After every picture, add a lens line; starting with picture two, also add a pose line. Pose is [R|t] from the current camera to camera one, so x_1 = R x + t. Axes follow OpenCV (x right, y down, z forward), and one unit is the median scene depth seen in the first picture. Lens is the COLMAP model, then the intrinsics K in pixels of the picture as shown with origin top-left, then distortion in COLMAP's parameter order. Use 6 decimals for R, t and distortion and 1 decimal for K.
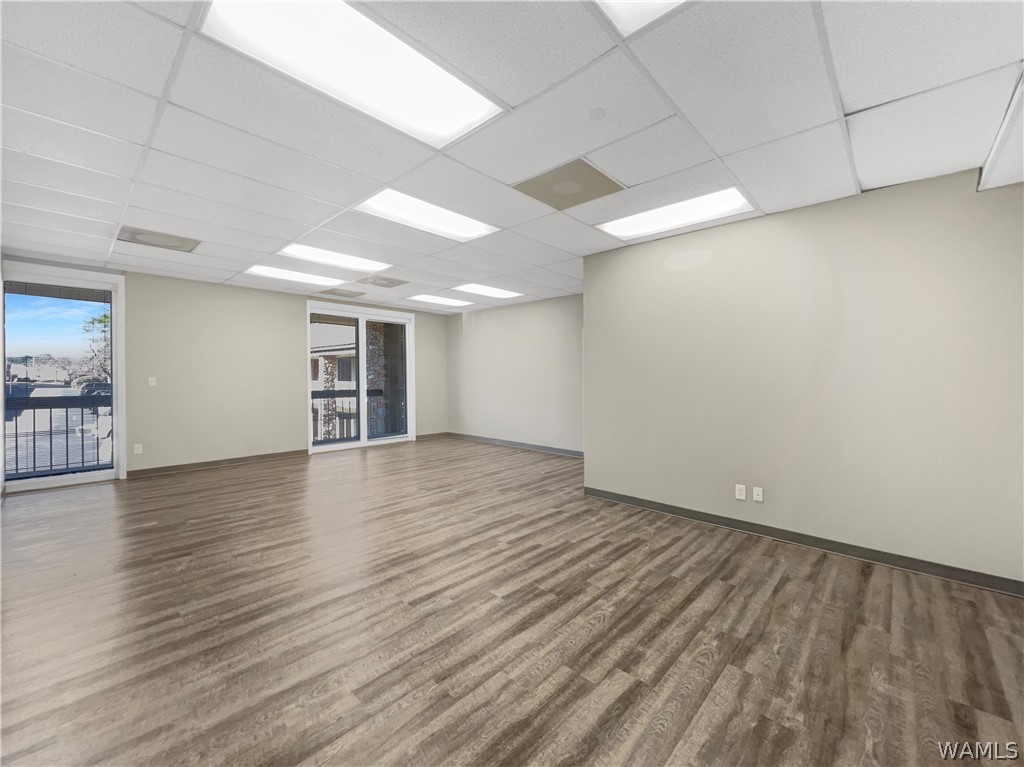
lens RADIAL K [[420.6, 0, 514.4], [0, 420.6, 386.0], [0, 0, 1]] dist [-0.000039, -0.000661]
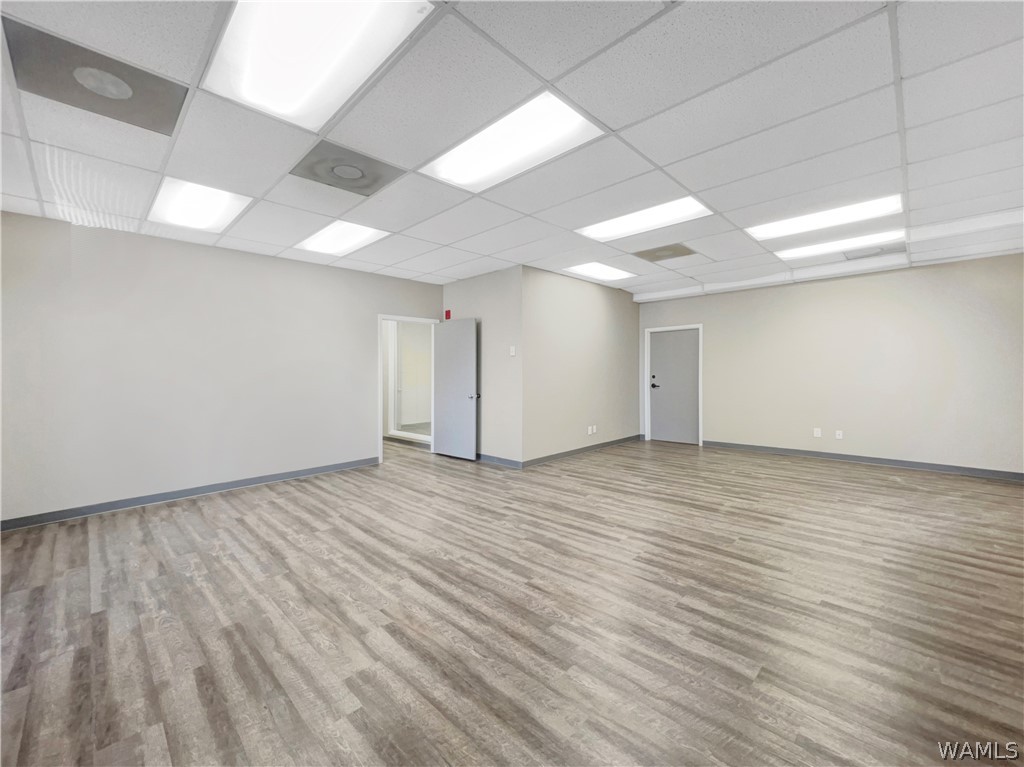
lens RADIAL K [[420.6, 0, 506.3], [0, 420.6, 374.3], [0, 0, 1]] dist [-0.000039, -0.000661]
pose [[0.034547, -0.009107, 0.999362, -1.094031], [0.041350, 0.999115, 0.007675, -0.015848], [-0.998547, 0.041059, 0.034893, 1.091942]]
